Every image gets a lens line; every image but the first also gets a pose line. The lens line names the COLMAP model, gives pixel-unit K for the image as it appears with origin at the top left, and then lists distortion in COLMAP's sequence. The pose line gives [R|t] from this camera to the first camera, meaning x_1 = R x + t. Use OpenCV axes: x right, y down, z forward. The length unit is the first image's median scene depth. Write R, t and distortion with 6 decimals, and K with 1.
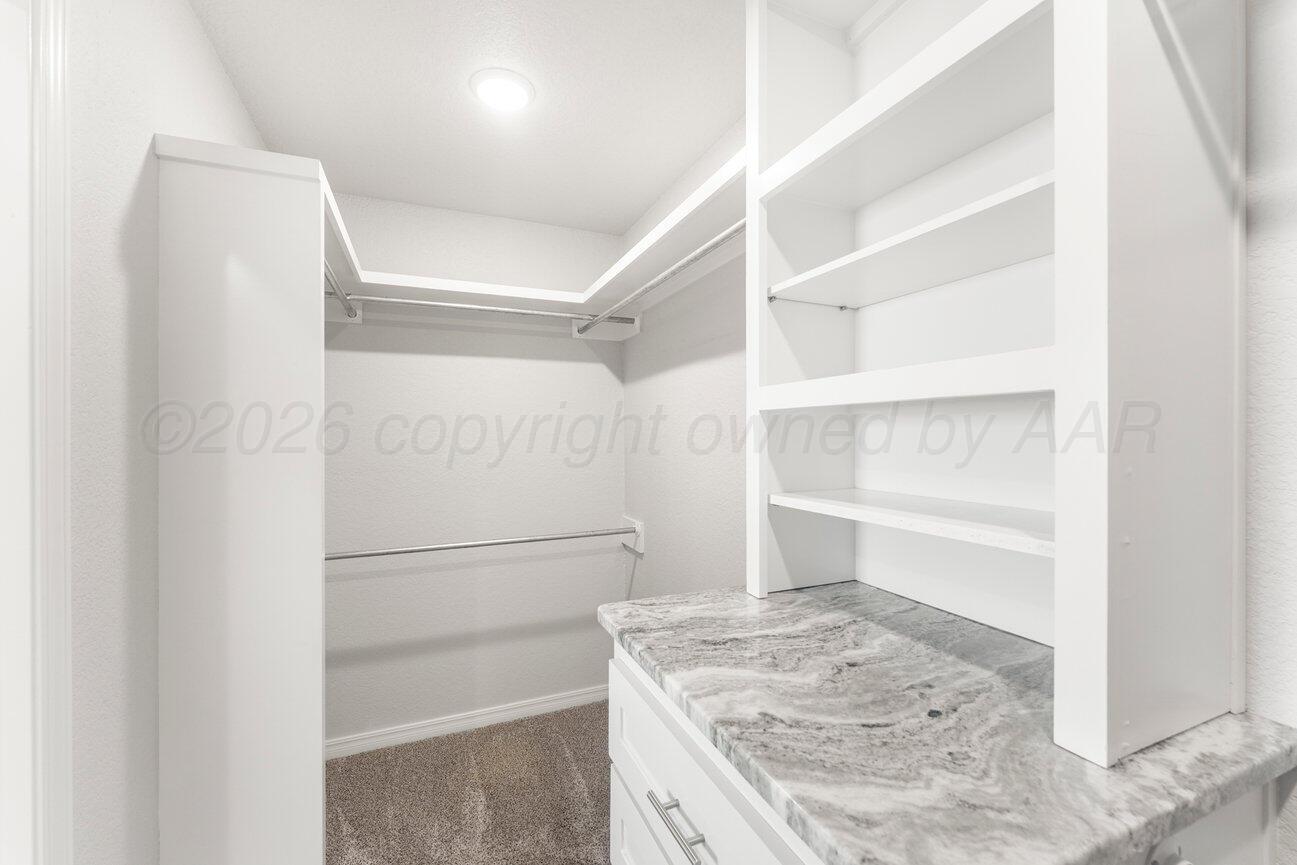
lens RADIAL K [[533.7, 0, 648.5], [0, 533.7, 432.5], [0, 0, 1]] dist [-0.000502, -0.000105]
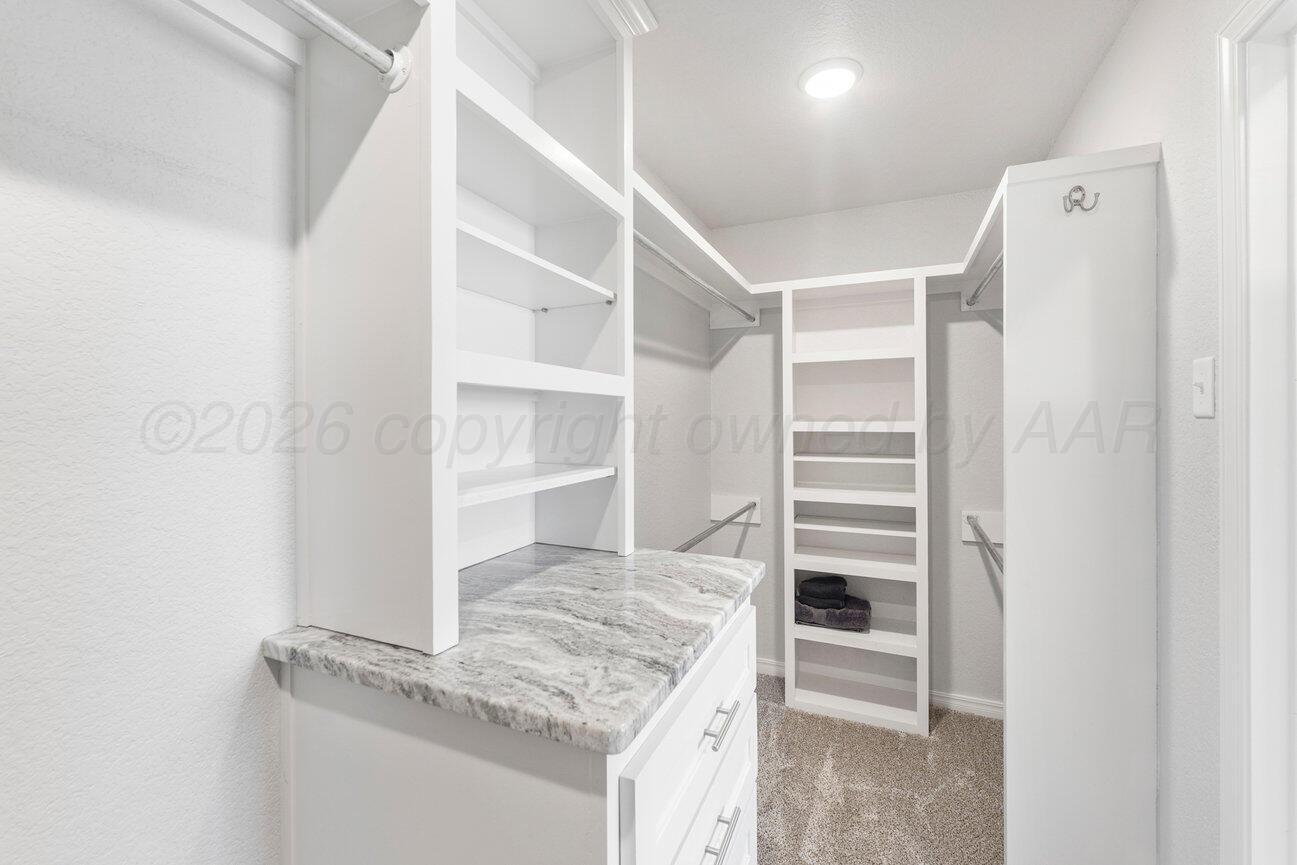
lens RADIAL K [[533.7, 0, 648.5], [0, 533.7, 432.5], [0, 0, 1]] dist [-0.000502, -0.000105]
pose [[-0.680916, -0.014741, 0.732213, -0.597830], [0.001956, 0.999757, 0.021947, 0.014146], [-0.732359, 0.016376, -0.680722, 1.584018]]
